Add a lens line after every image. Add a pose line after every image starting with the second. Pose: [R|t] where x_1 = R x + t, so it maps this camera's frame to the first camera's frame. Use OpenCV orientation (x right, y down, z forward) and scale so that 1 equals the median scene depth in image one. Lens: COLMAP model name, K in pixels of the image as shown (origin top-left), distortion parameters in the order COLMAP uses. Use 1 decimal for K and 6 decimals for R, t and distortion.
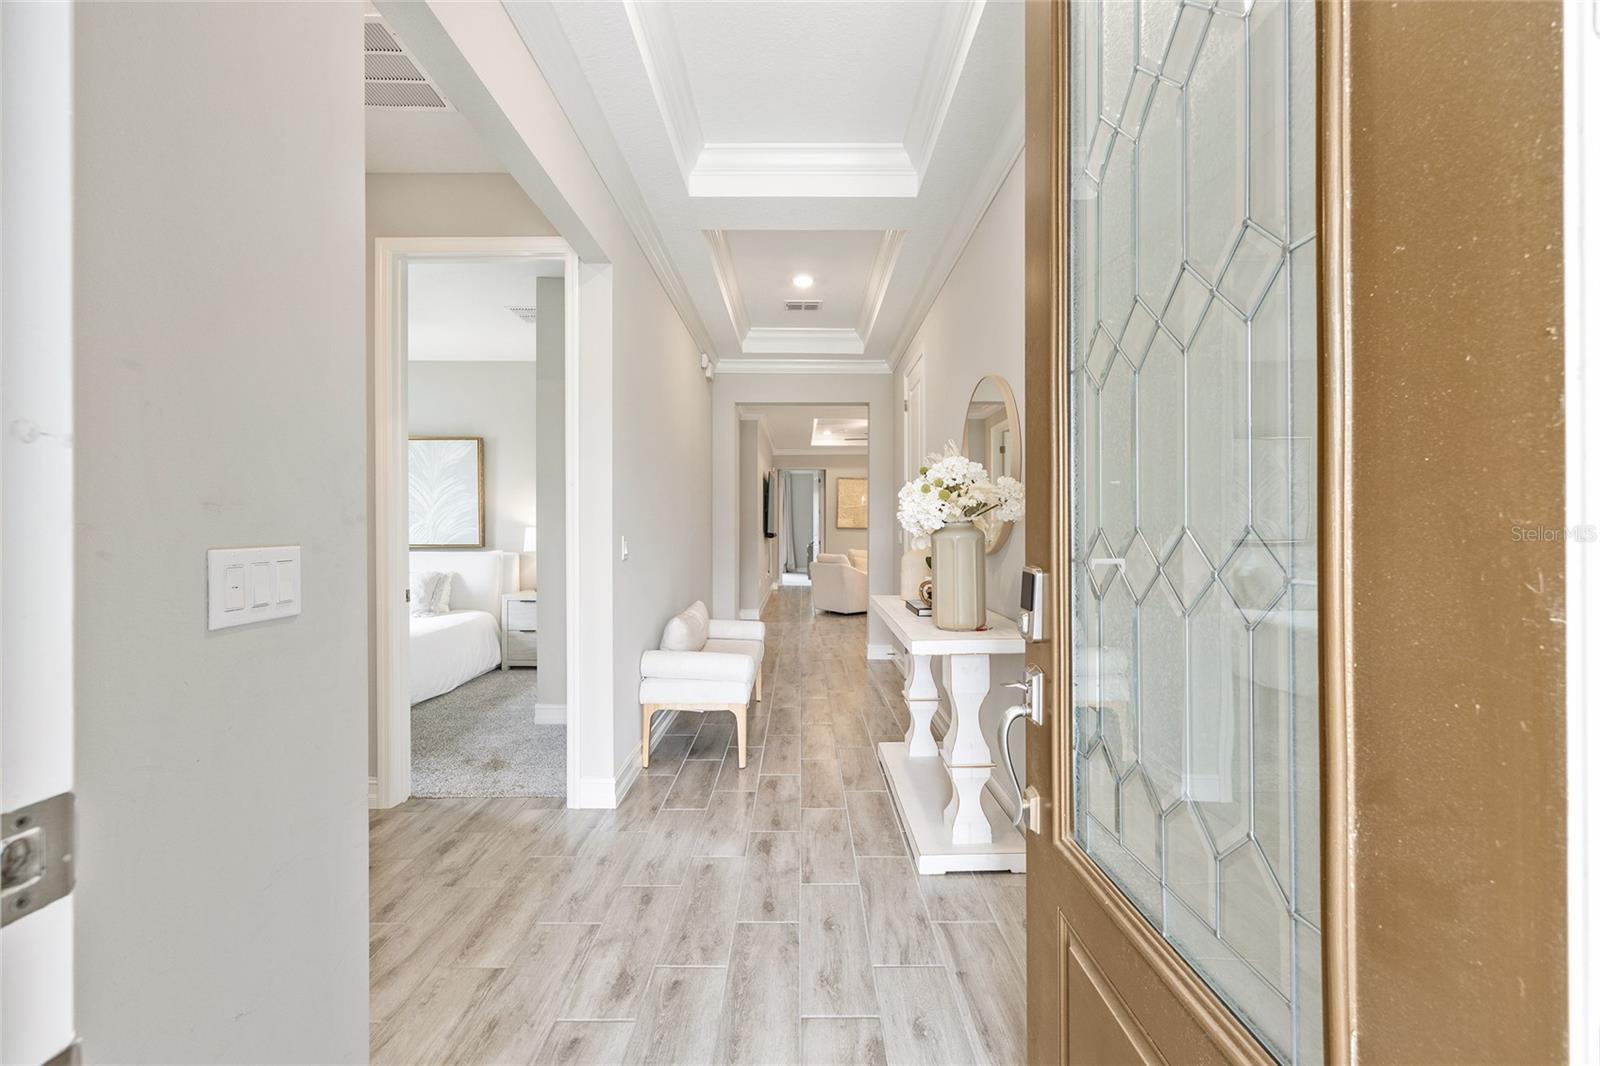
lens RADIAL K [[644.7, 0, 802.4], [0, 644.7, 526.3], [0, 0, 1]] dist [-0.001336, 0.000838]
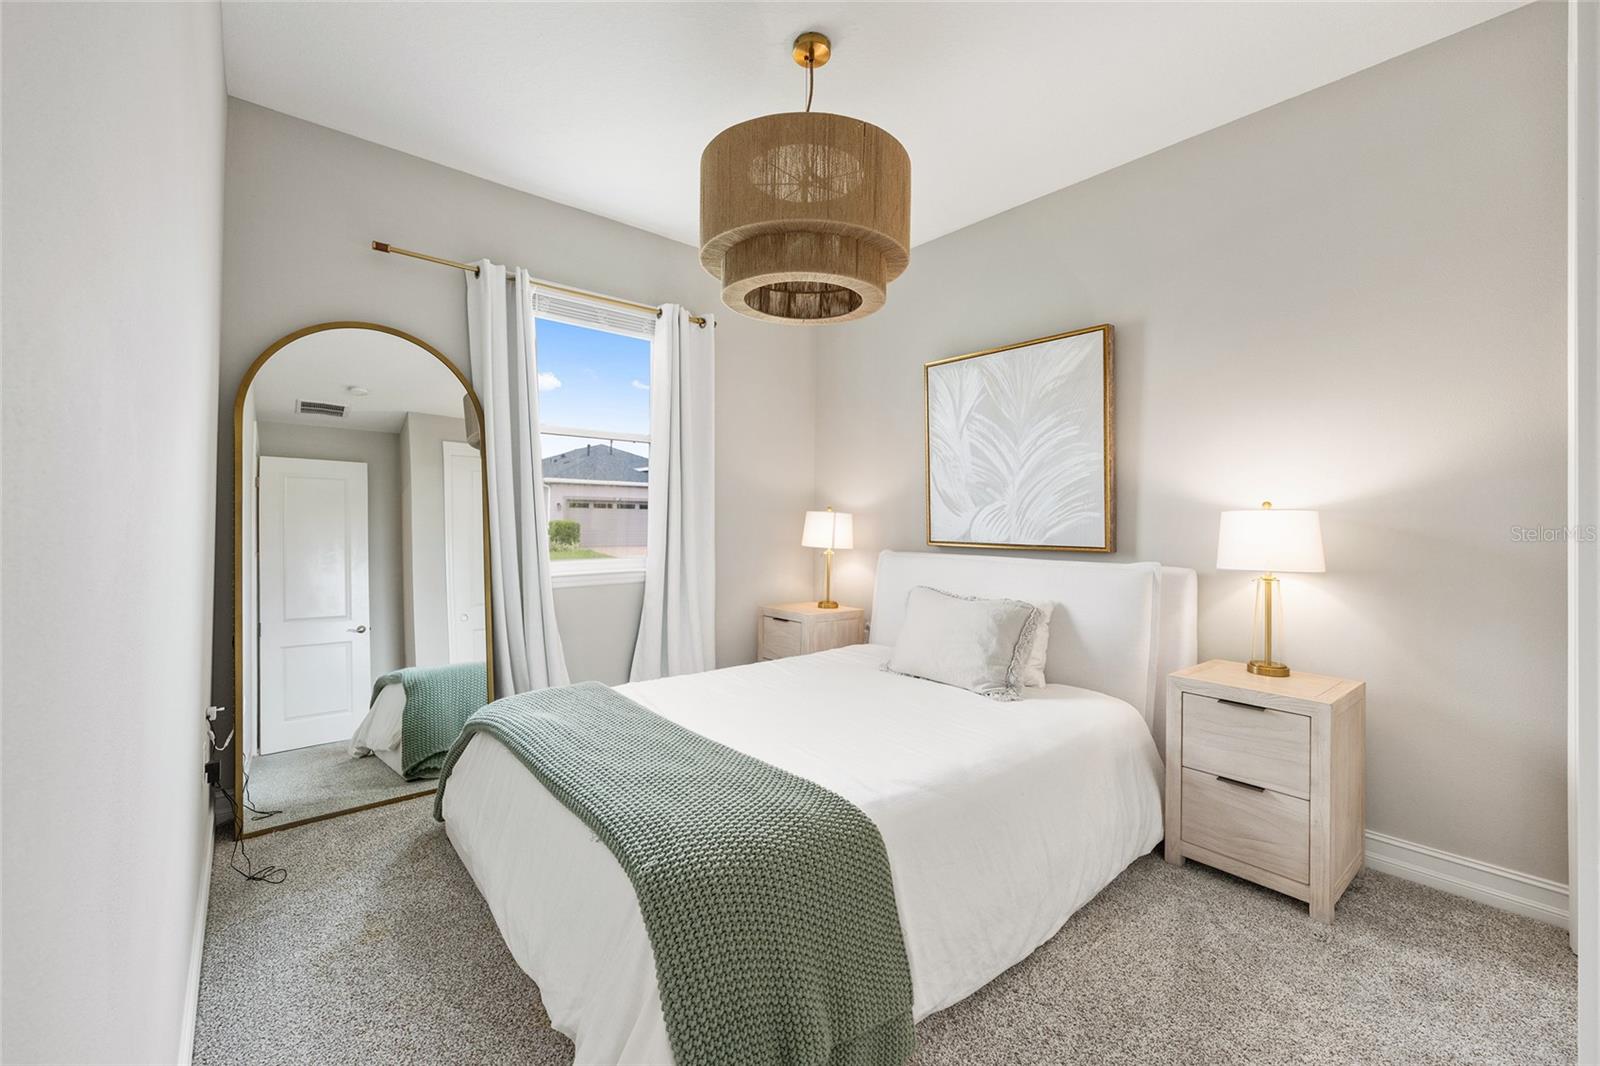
lens RADIAL K [[644.7, 0, 797.7], [0, 644.7, 528.5], [0, 0, 1]] dist [-0.001336, 0.000838]
pose [[0.643437, 0.008863, -0.765448, -0.283506], [-0.003640, 0.999957, 0.008518, 0.011493], [0.765490, -0.002695, 0.643442, 0.519580]]
